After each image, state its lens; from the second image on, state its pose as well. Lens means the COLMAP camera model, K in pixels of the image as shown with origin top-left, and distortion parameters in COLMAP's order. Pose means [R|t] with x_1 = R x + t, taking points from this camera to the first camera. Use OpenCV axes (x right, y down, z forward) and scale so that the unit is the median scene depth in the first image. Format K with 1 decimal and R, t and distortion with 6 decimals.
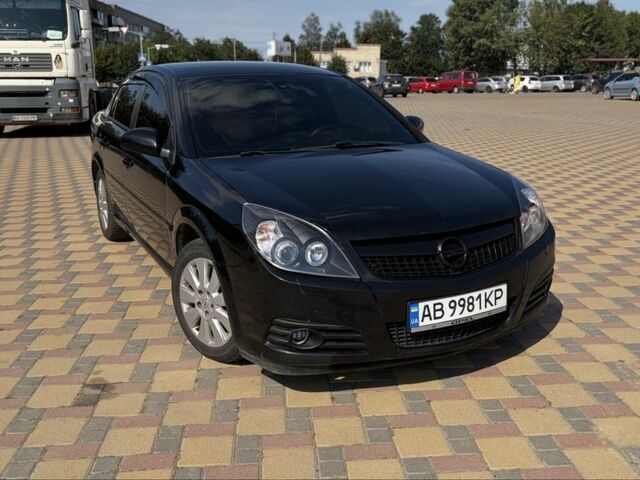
lens RADIAL K [[645.4, 0, 319.7], [0, 645.4, 229.6], [0, 0, 1]] dist [0.102794, -0.001939]
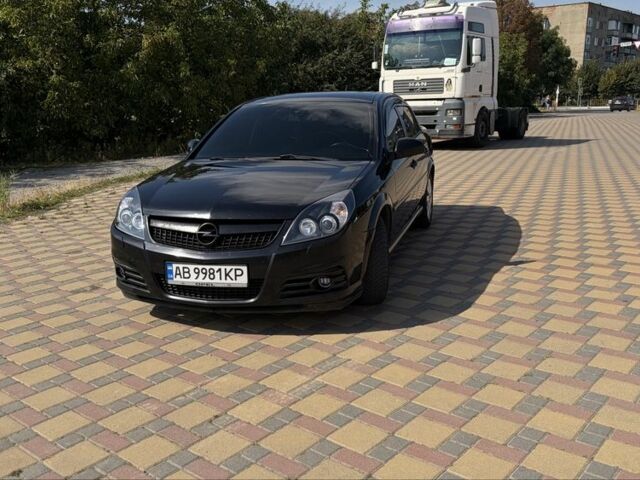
lens RADIAL K [[660.9, 0, 320.0], [0, 660.9, 240.0], [0, 0, 1]] dist [0.005500, 0.025795]
pose [[0.728120, 0.141283, -0.670731, 0.250848], [-0.148232, 0.987827, 0.047161, -0.010489], [0.669229, 0.065085, 0.740200, 0.022912]]
